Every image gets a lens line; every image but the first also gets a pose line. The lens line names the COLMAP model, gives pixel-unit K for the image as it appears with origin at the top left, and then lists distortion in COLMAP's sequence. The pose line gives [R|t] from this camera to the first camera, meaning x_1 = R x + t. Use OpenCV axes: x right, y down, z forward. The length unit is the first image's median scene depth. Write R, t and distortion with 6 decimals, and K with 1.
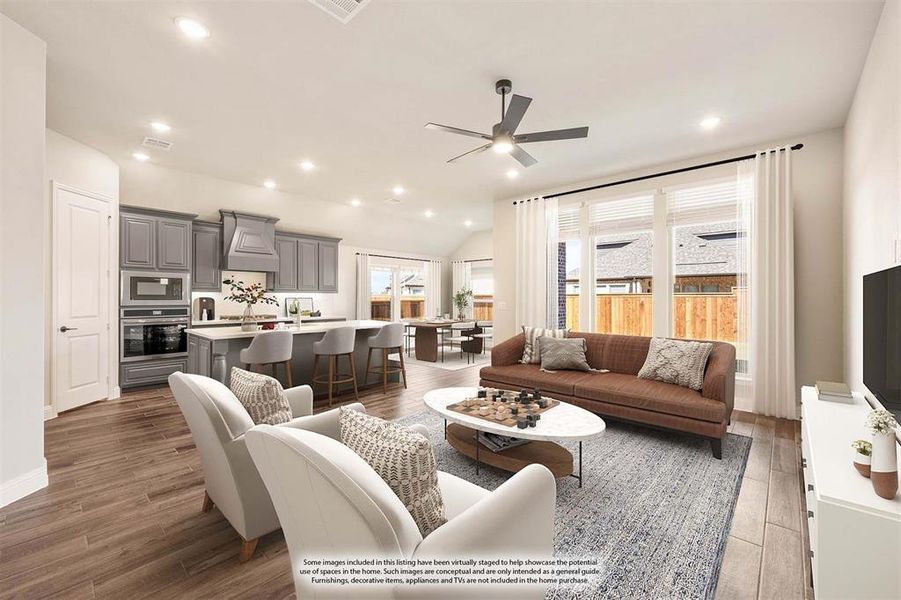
lens RADIAL K [[368.7, 0, 446.2], [0, 368.7, 297.8], [0, 0, 1]] dist [0.003839, 0.000514]
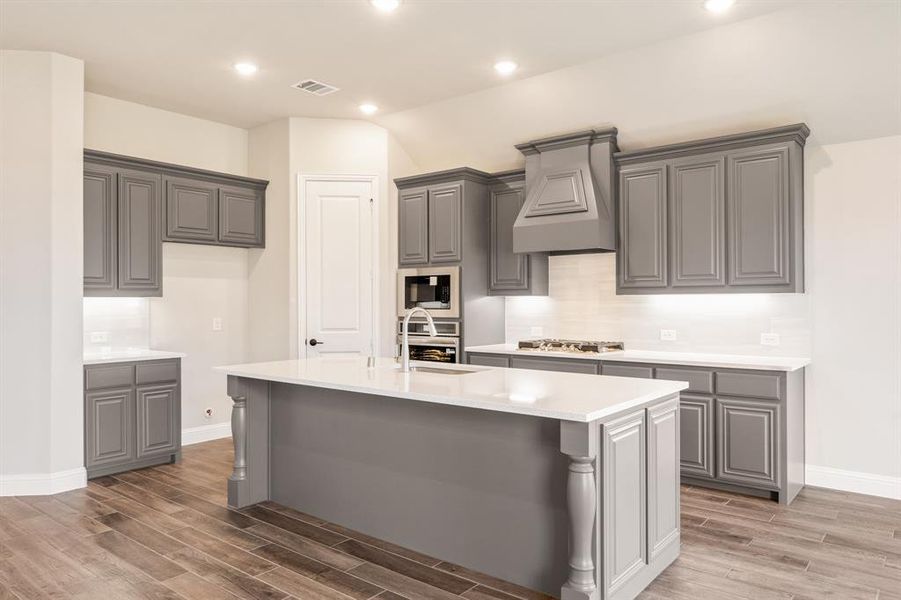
lens RADIAL K [[630.5, 0, 452.8], [0, 630.5, 301.5], [0, 0, 1]] dist [-0.019826, -0.000352]
pose [[0.077699, -0.010238, -0.996924, 0.122818], [-0.001734, 0.999944, -0.010404, 0.001200], [0.996975, 0.002537, 0.077677, 0.324776]]
